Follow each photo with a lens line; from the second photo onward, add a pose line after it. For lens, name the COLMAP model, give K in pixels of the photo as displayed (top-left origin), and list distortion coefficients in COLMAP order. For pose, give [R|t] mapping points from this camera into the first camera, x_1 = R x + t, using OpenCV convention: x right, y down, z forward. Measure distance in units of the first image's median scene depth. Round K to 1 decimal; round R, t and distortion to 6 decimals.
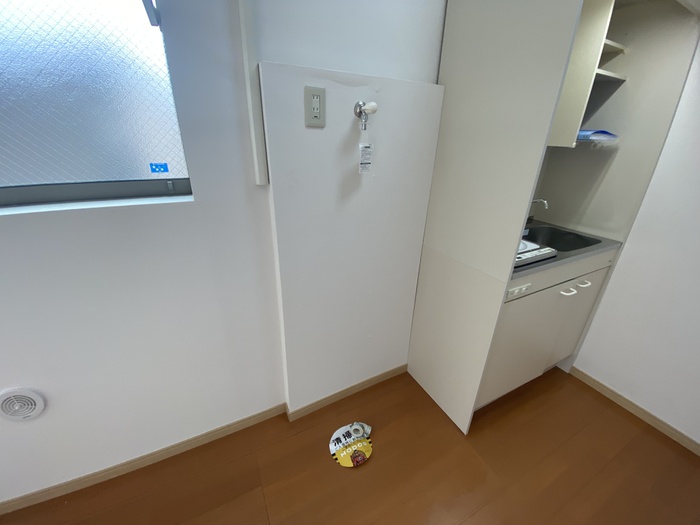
lens RADIAL K [[279.0, 0, 350.0], [0, 279.0, 262.5], [0, 0, 1]] dist [0.014425, -0.017476]
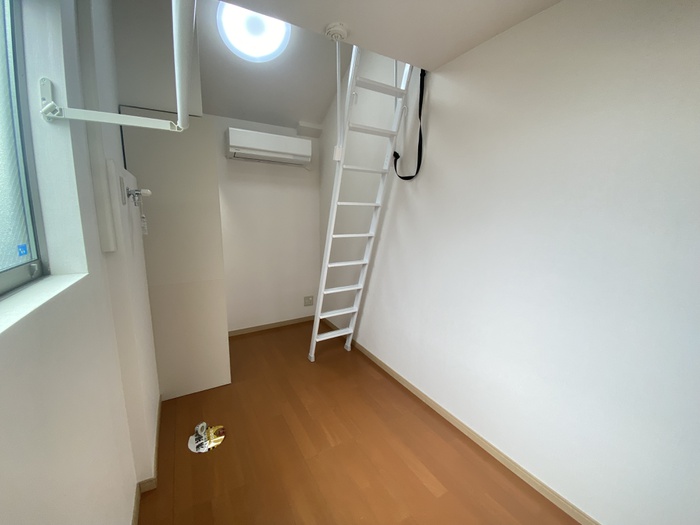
lens RADIAL K [[288.9, 0, 352.3], [0, 288.9, 253.8], [0, 0, 1]] dist [0.037347, 0.000039]
pose [[-0.064287, -0.158673, 0.985236, -1.319085], [0.380643, 0.908738, 0.171190, -0.087813], [-0.922485, 0.386029, 0.001977, 0.082310]]
